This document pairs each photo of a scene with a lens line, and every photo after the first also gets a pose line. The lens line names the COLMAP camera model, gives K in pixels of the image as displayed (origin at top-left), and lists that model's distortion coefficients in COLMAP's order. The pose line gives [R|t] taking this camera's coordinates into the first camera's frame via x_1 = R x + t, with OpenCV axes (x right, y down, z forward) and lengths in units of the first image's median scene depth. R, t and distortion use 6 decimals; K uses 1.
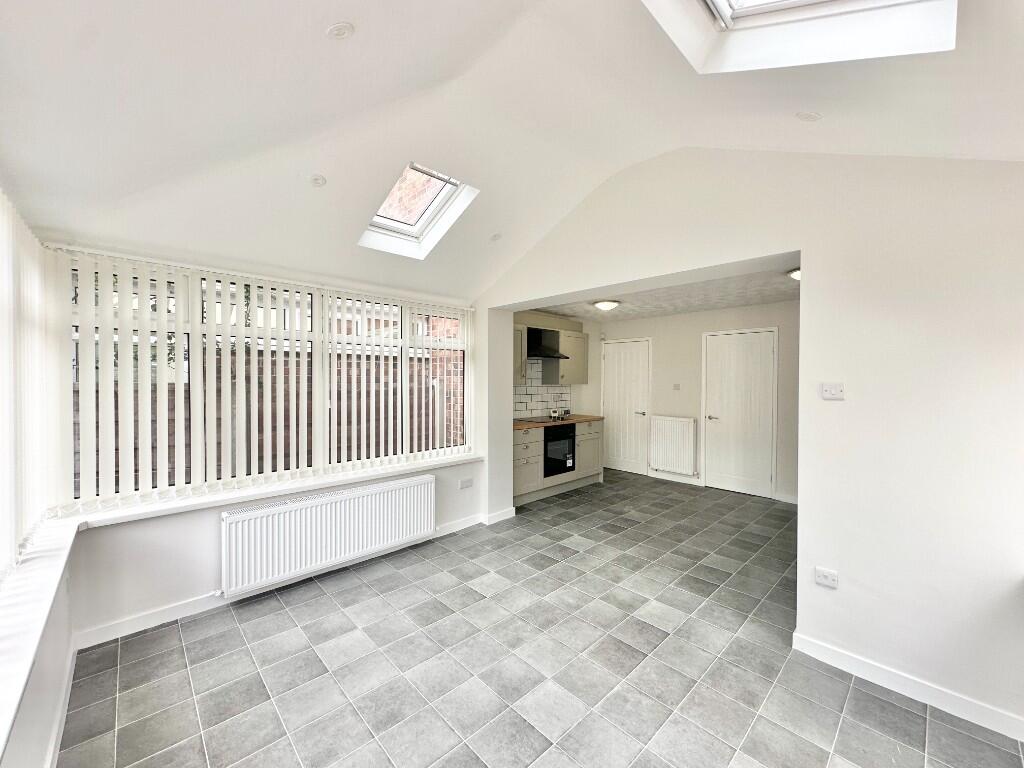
lens RADIAL K [[409.7, 0, 510.4], [0, 409.7, 383.9], [0, 0, 1]] dist [-0.001431, 0.000442]
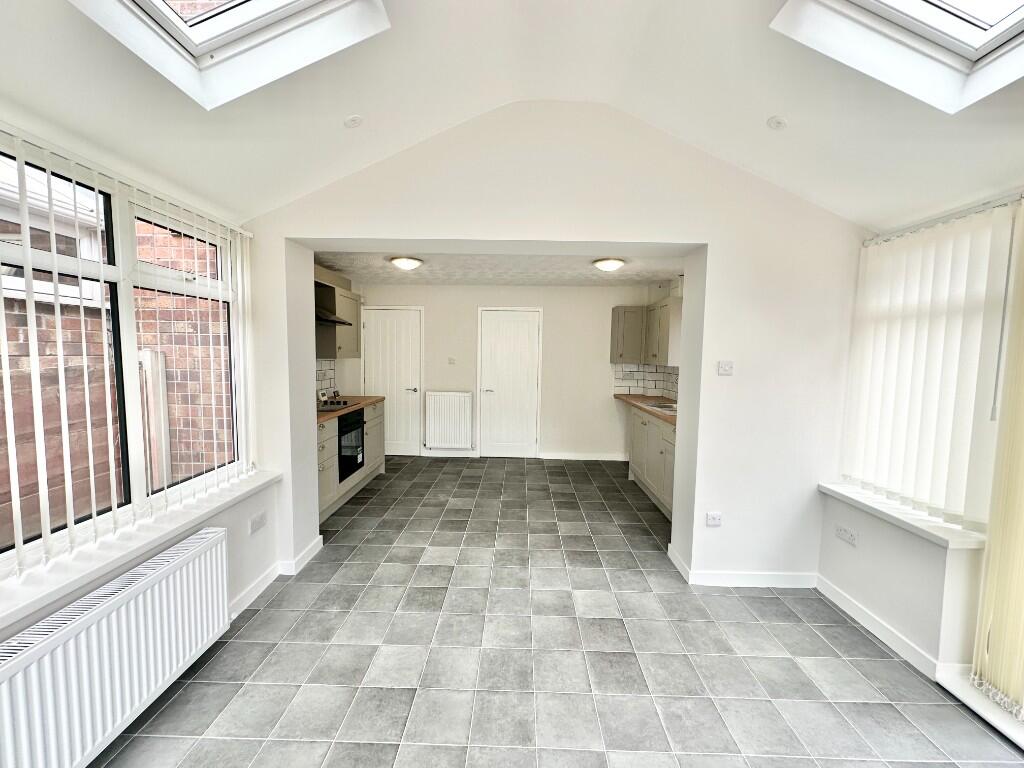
lens RADIAL K [[409.7, 0, 513.3], [0, 409.7, 384.7], [0, 0, 1]] dist [-0.001431, 0.000442]
pose [[0.697374, -0.046445, 0.715201, -0.258771], [-0.005607, 0.997514, 0.070245, -0.007197], [-0.716686, -0.052997, 0.695380, 0.301006]]
